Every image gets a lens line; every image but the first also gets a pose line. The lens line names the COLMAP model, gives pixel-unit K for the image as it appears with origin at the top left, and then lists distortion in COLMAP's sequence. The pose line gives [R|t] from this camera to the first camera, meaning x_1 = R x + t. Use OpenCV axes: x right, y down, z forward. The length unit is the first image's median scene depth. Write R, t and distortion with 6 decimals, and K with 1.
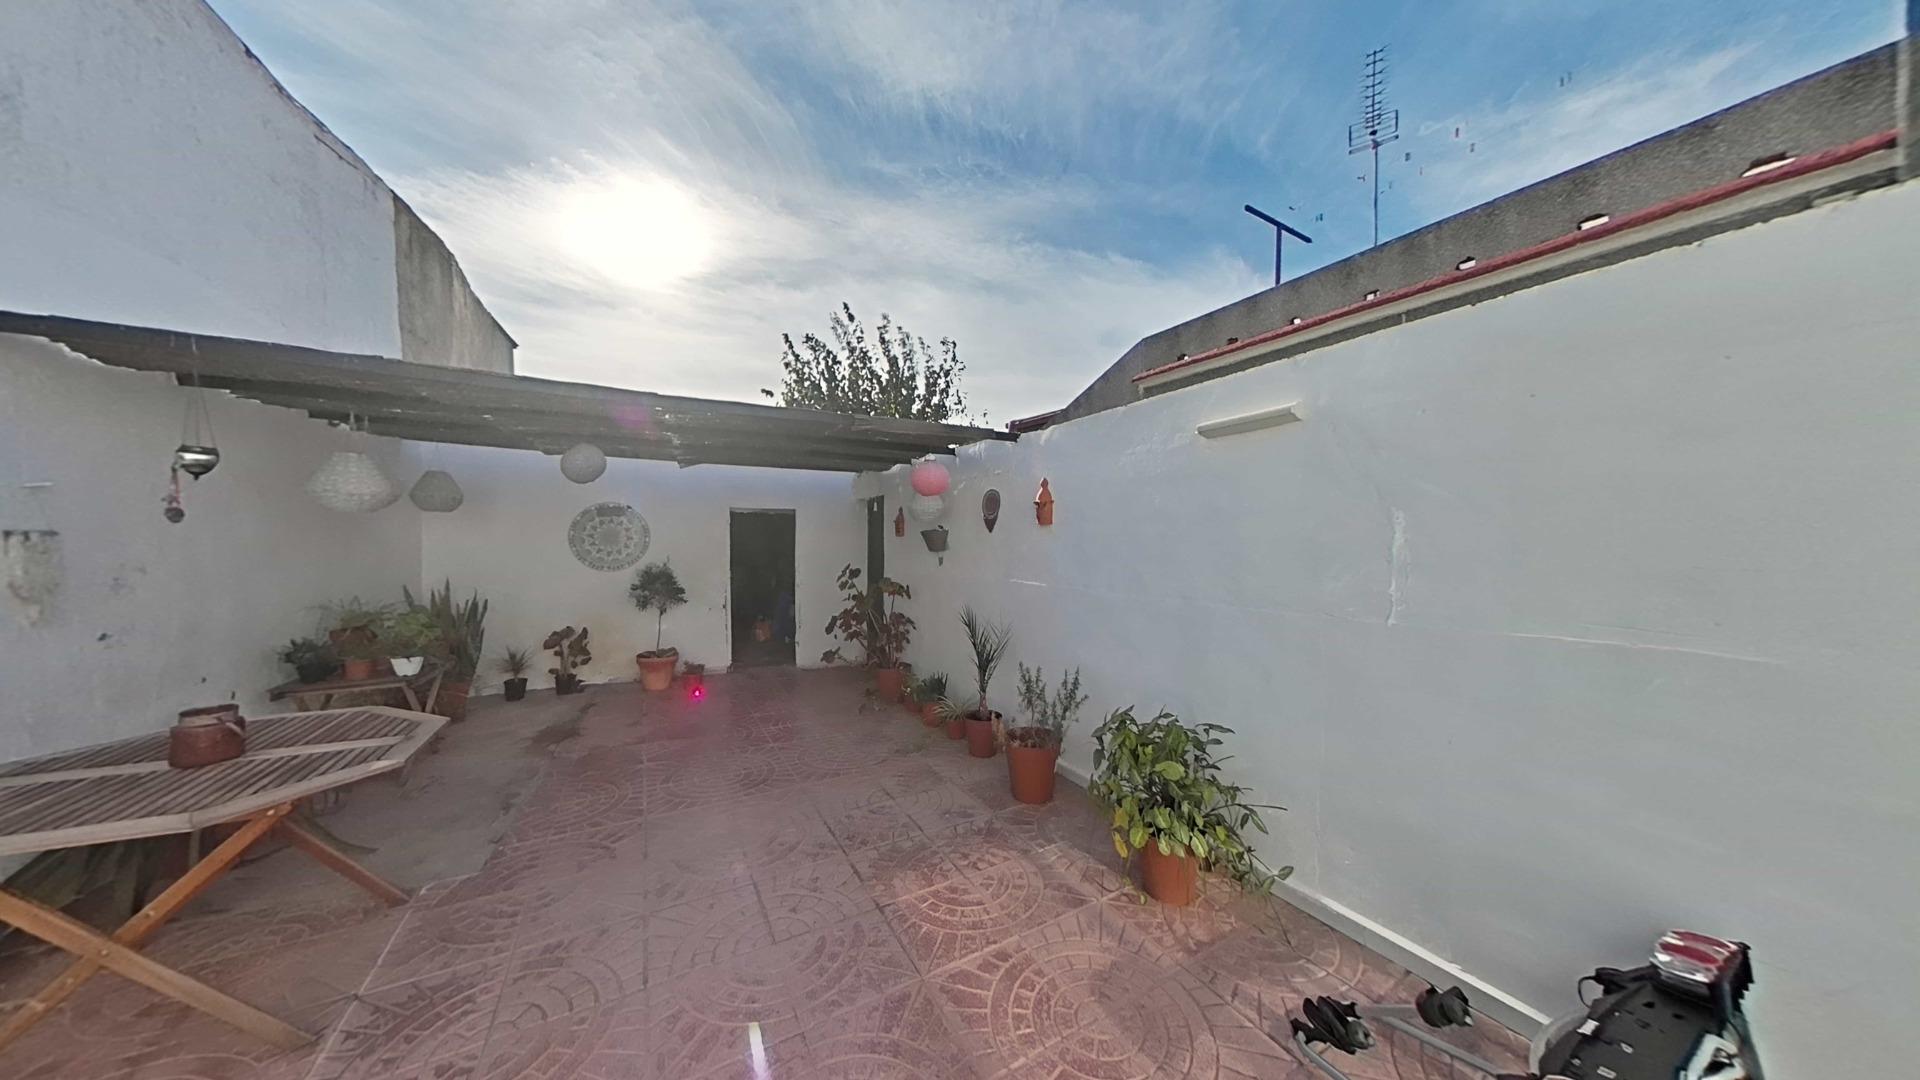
lens RADIAL K [[552.0, 0, 960.0], [0, 552.0, 540.0], [0, 0, 1]] dist [0.007066, 0.000014]
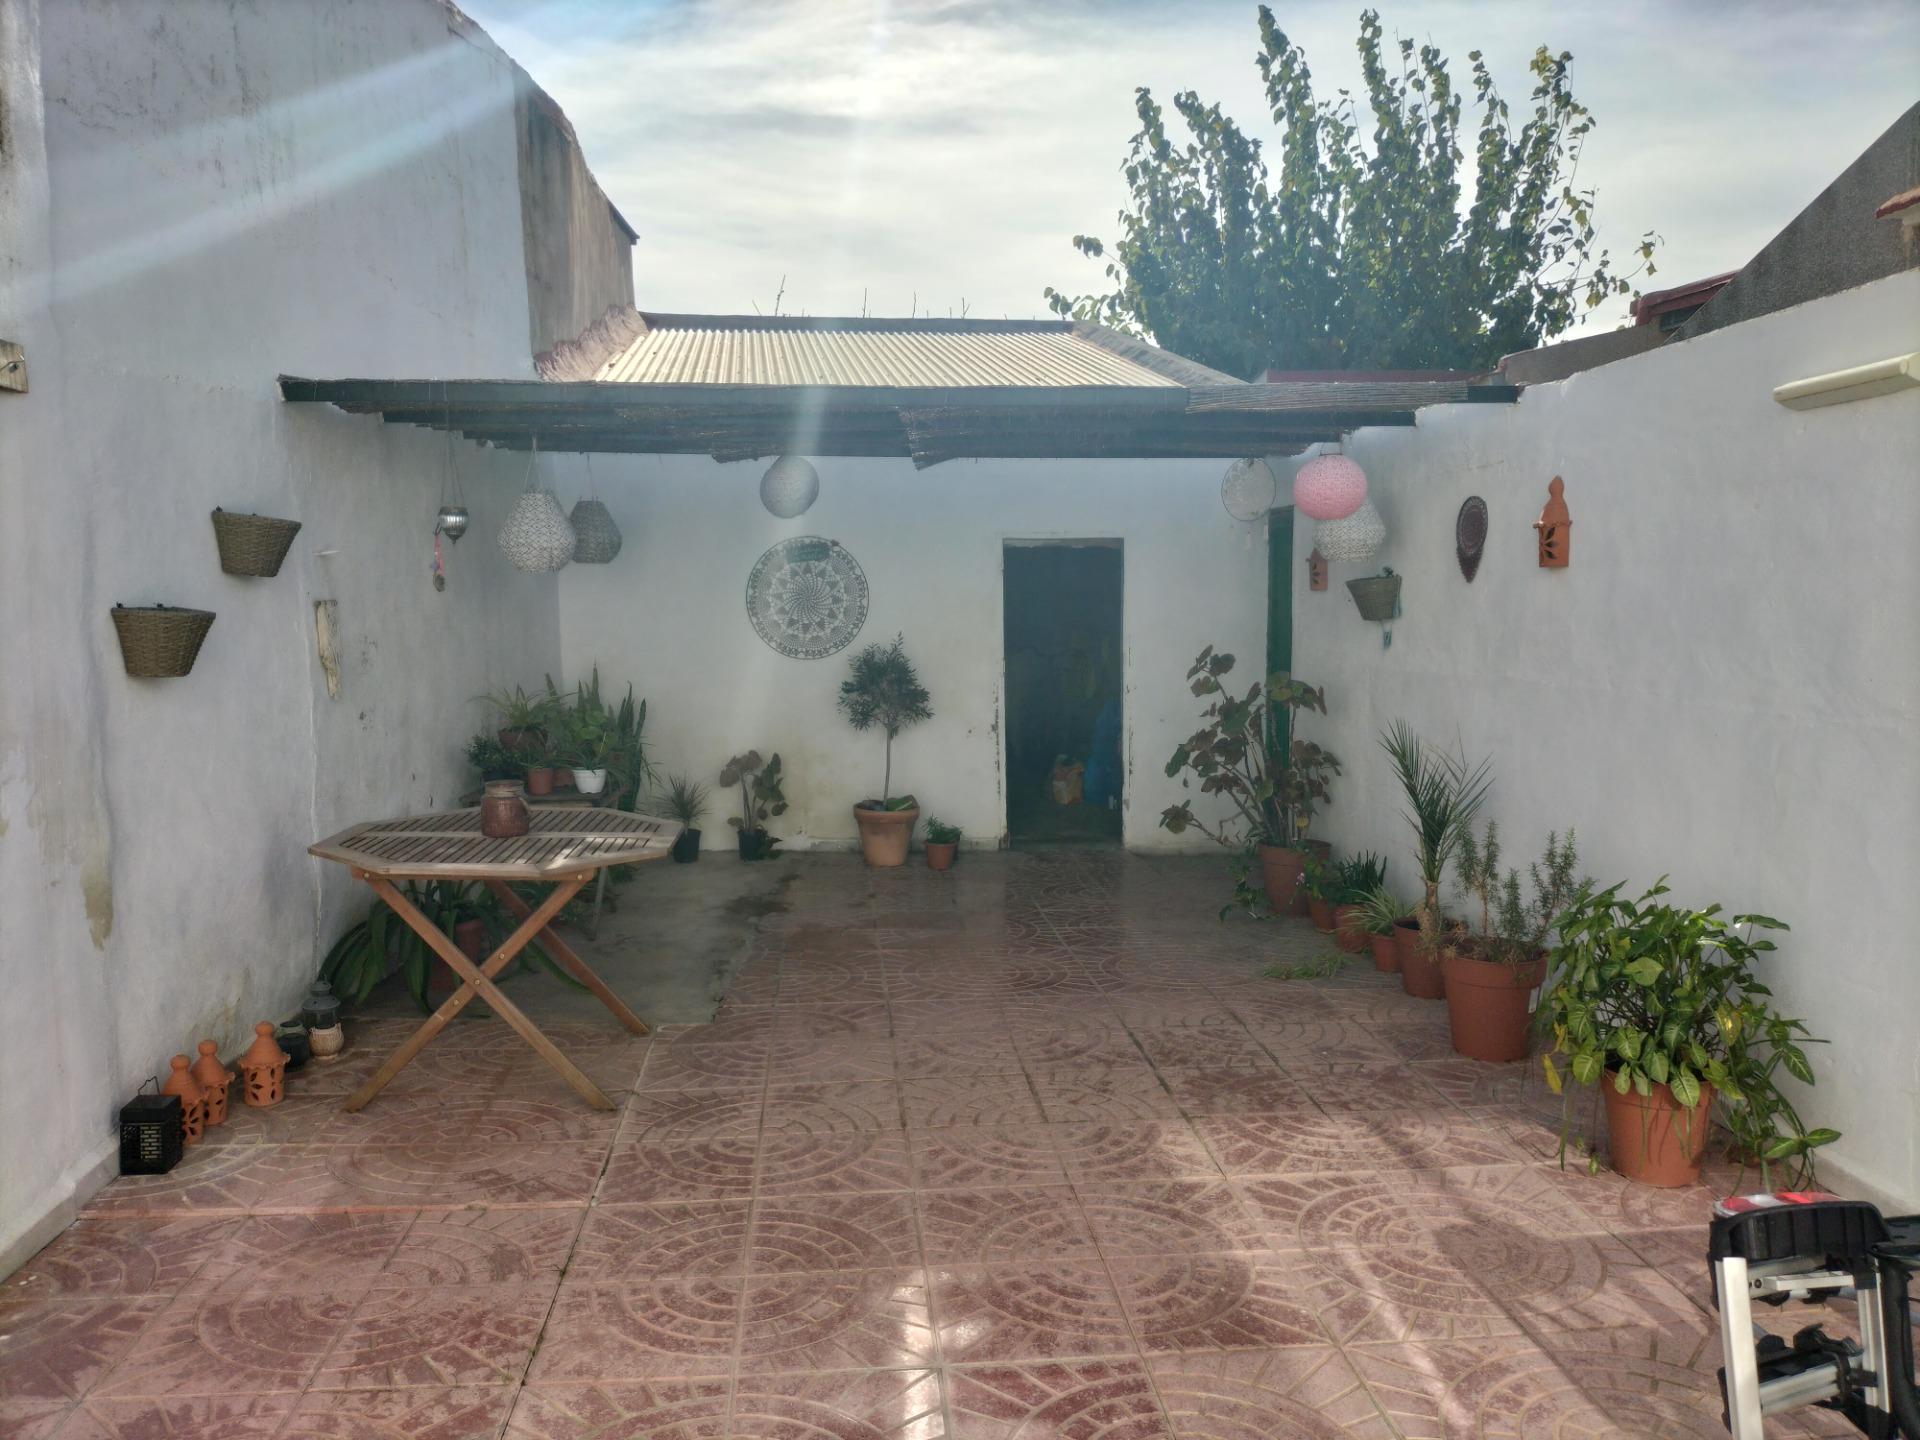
lens RADIAL K [[1422.8, 0, 963.6], [0, 1422.8, 709.6], [0, 0, 1]] dist [0.078411, -0.114302]
pose [[0.909499, 0.021209, -0.415164, 0.178432], [0.012325, 0.996883, 0.077927, -0.005175], [0.415523, -0.075991, 0.906403, -0.387780]]
